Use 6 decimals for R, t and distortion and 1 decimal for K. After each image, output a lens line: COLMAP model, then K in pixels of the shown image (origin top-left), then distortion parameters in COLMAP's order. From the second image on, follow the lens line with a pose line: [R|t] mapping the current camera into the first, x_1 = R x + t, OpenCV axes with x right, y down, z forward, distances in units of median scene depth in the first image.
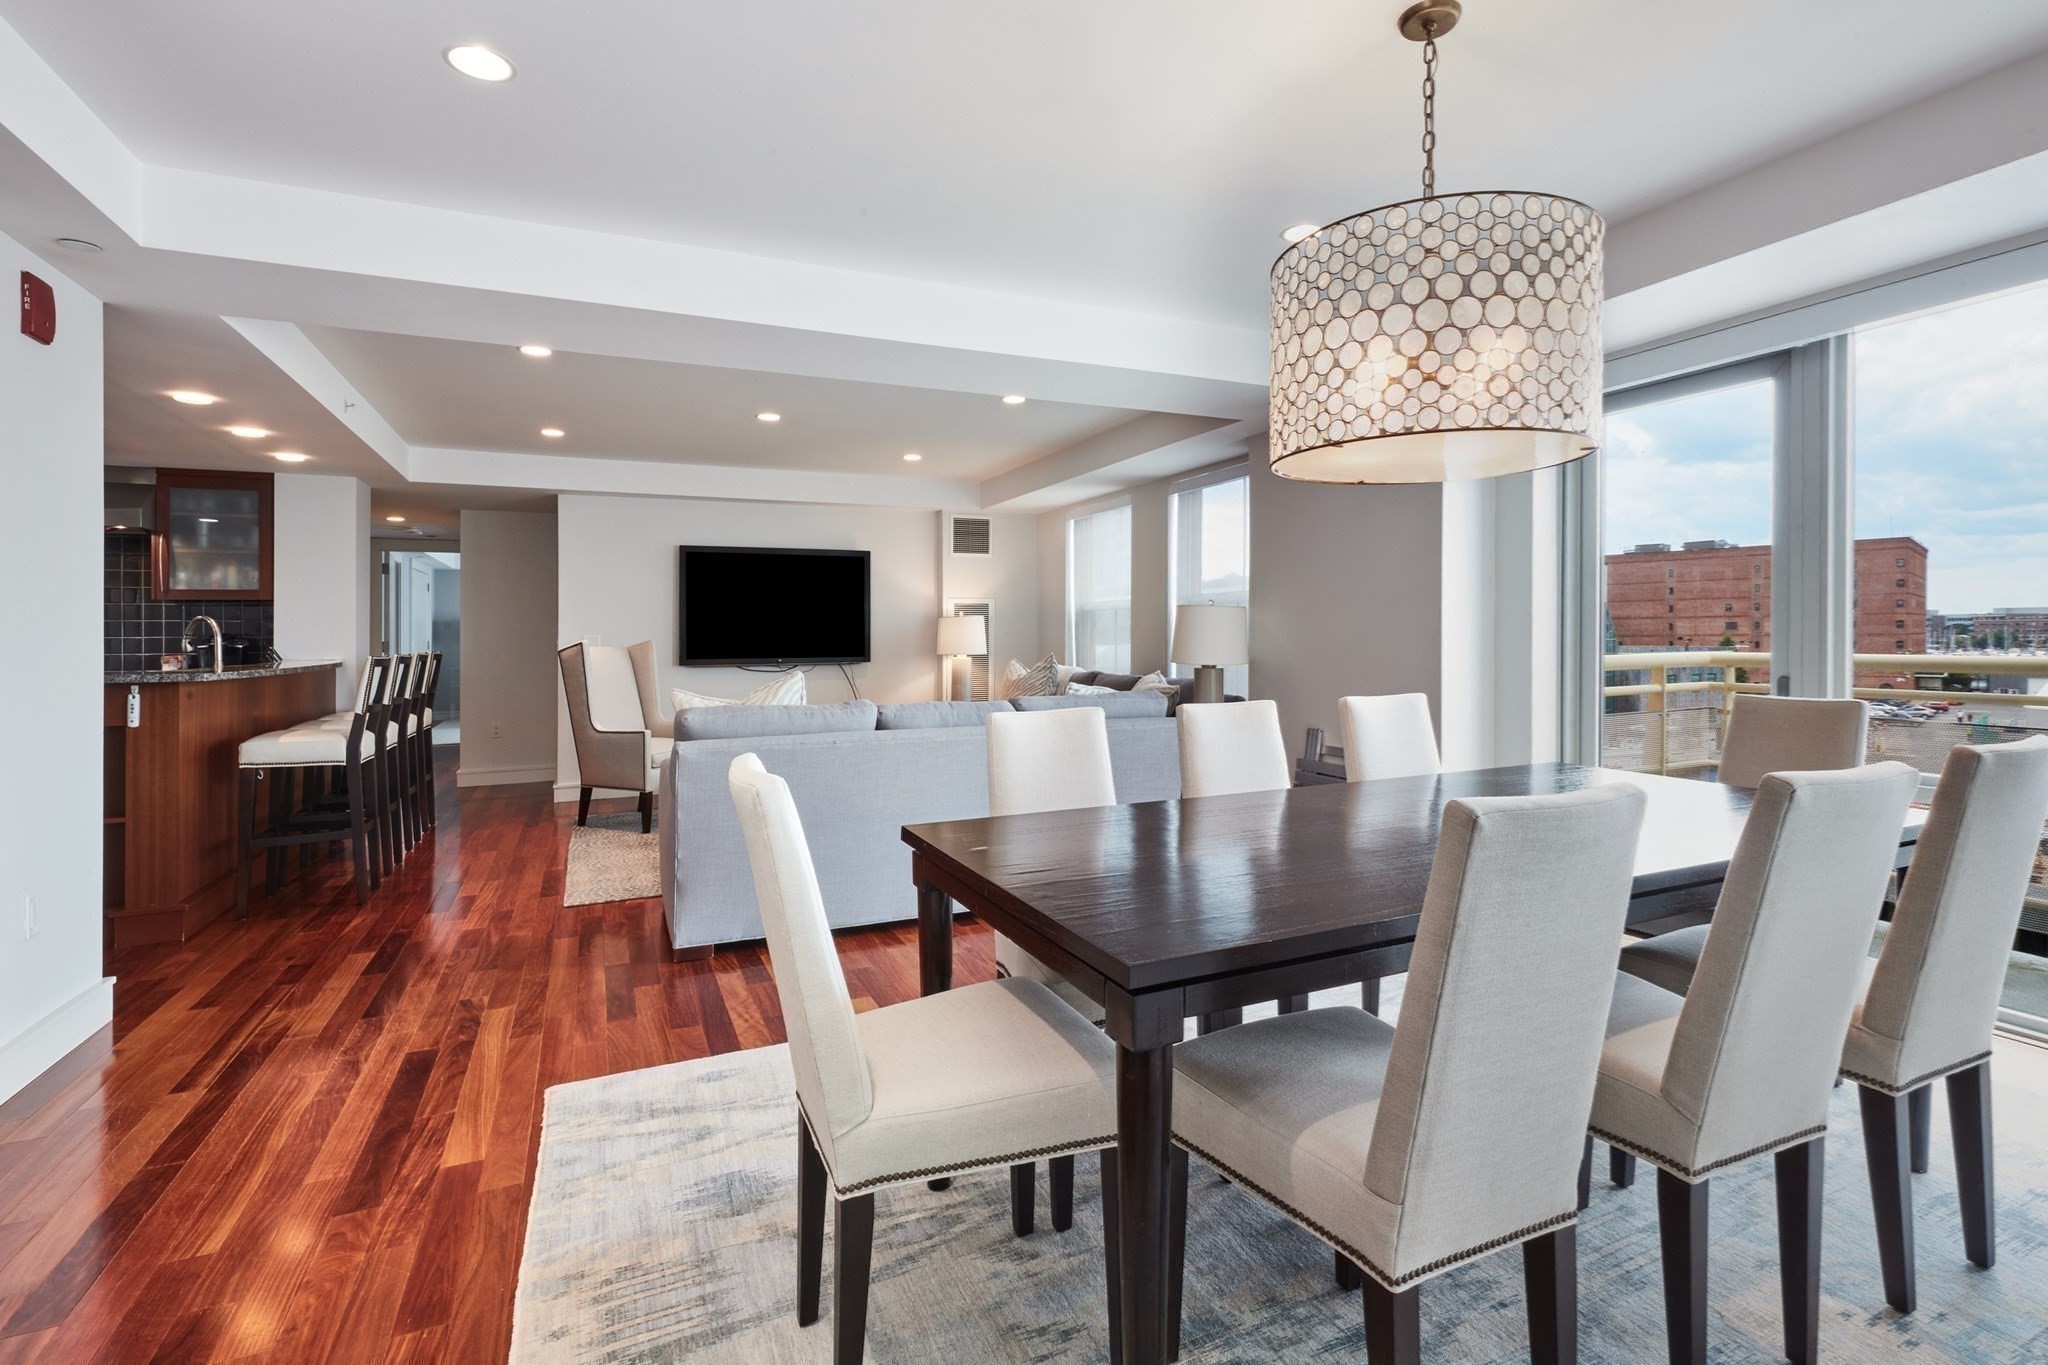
lens RADIAL K [[911.0, 0, 1040.8], [0, 911.0, 646.0], [0, 0, 1]] dist [-0.000793, -0.000227]
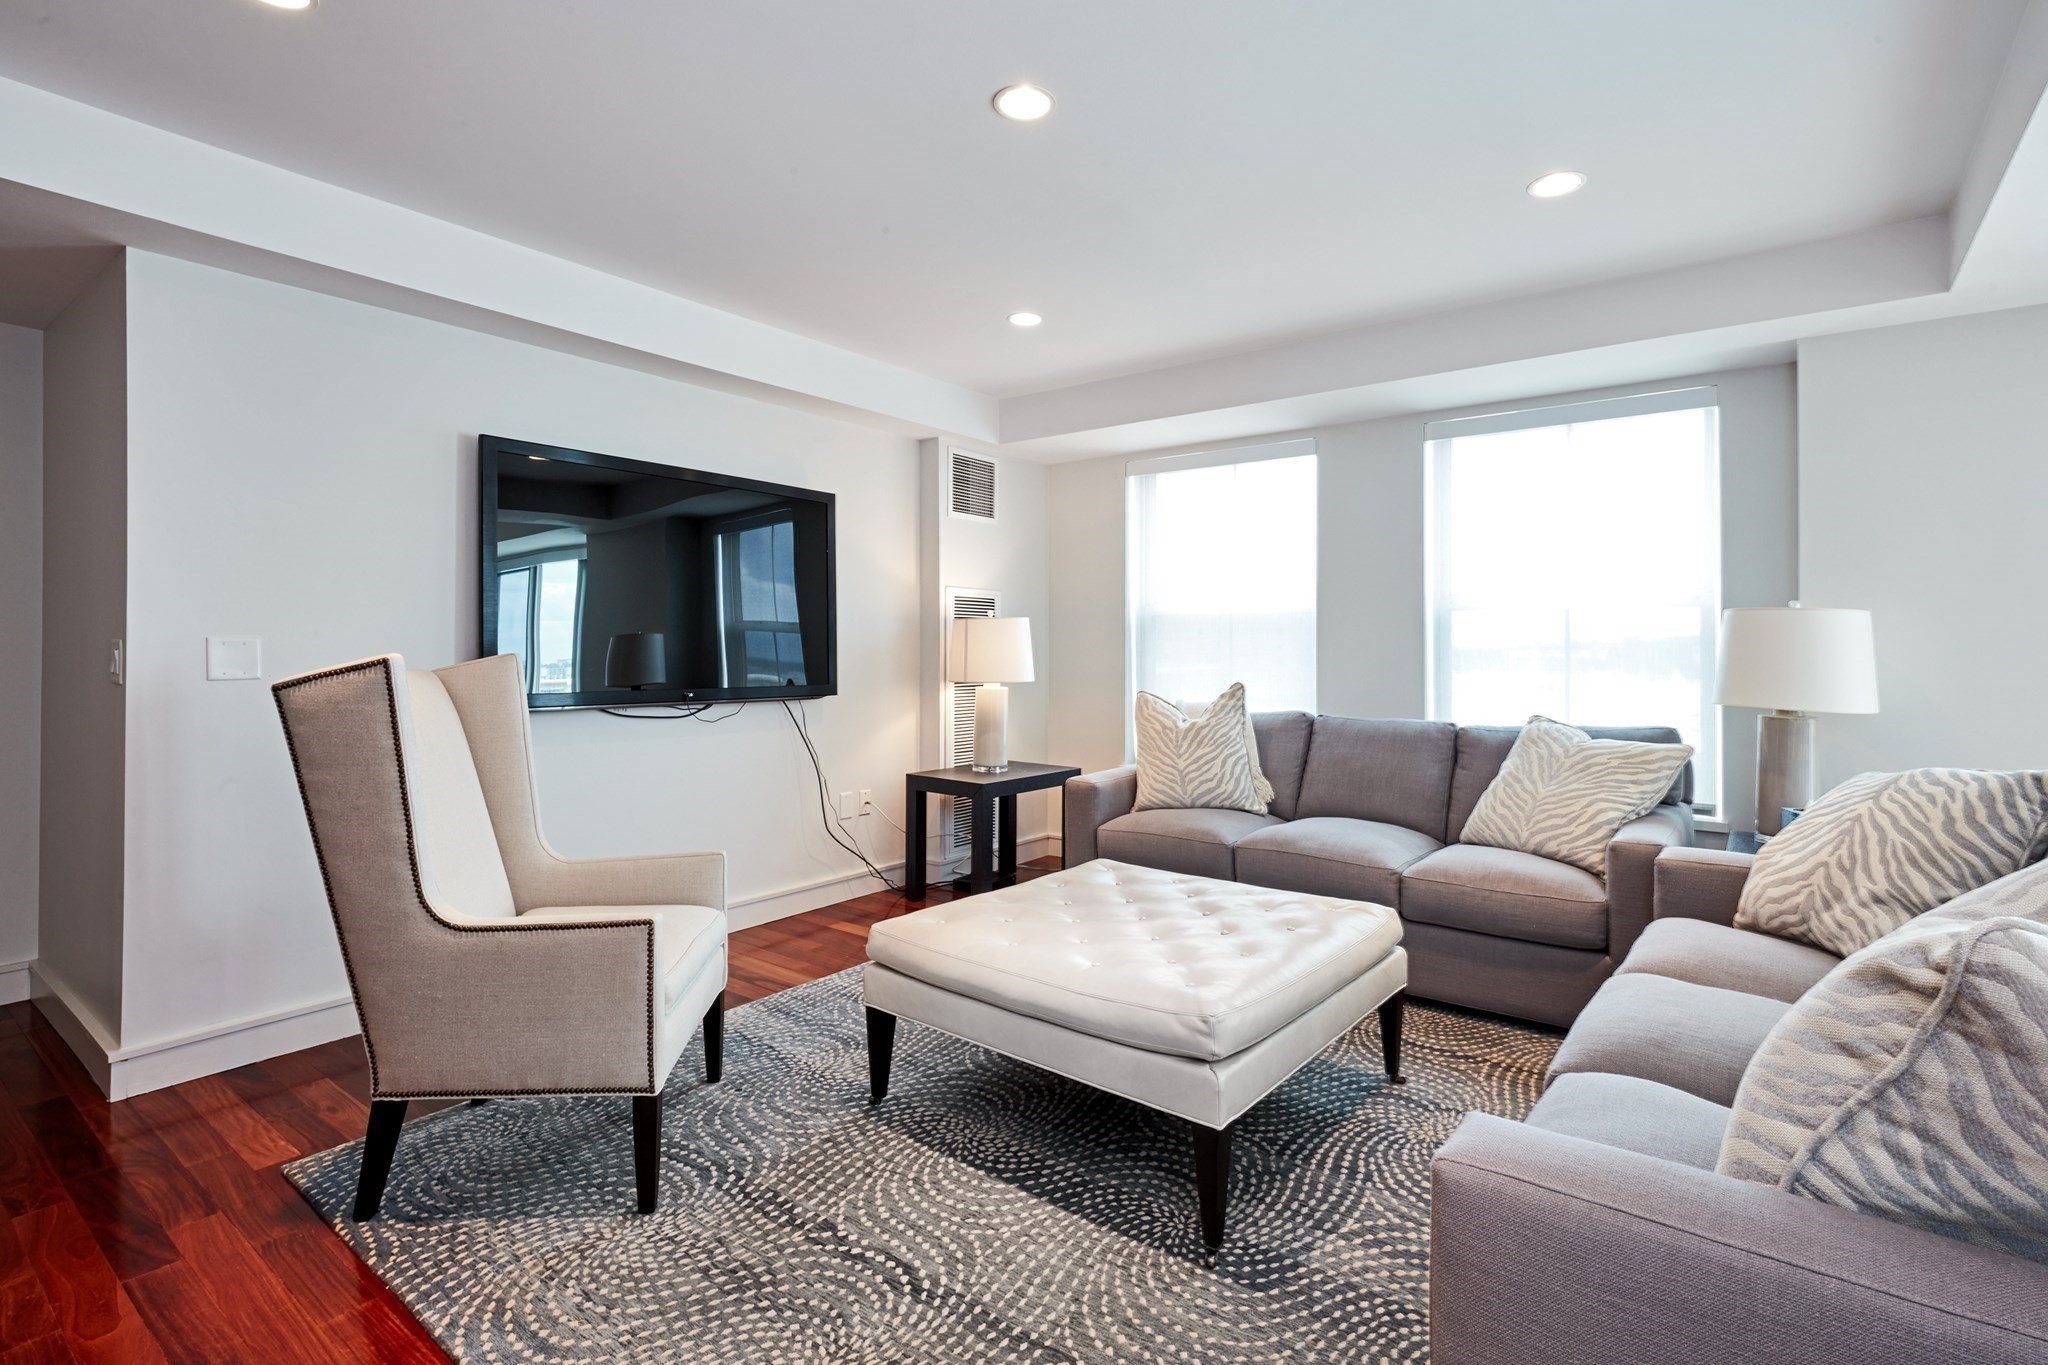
lens RADIAL K [[949.9, 0, 1029.2], [0, 949.9, 651.1], [0, 0, 1]] dist [0.003034, 0.000665]
pose [[0.902419, 0.012407, 0.430681, -0.472602], [-0.009046, 0.999911, -0.009850, -0.008663], [-0.430764, 0.004993, 0.902451, 0.625697]]
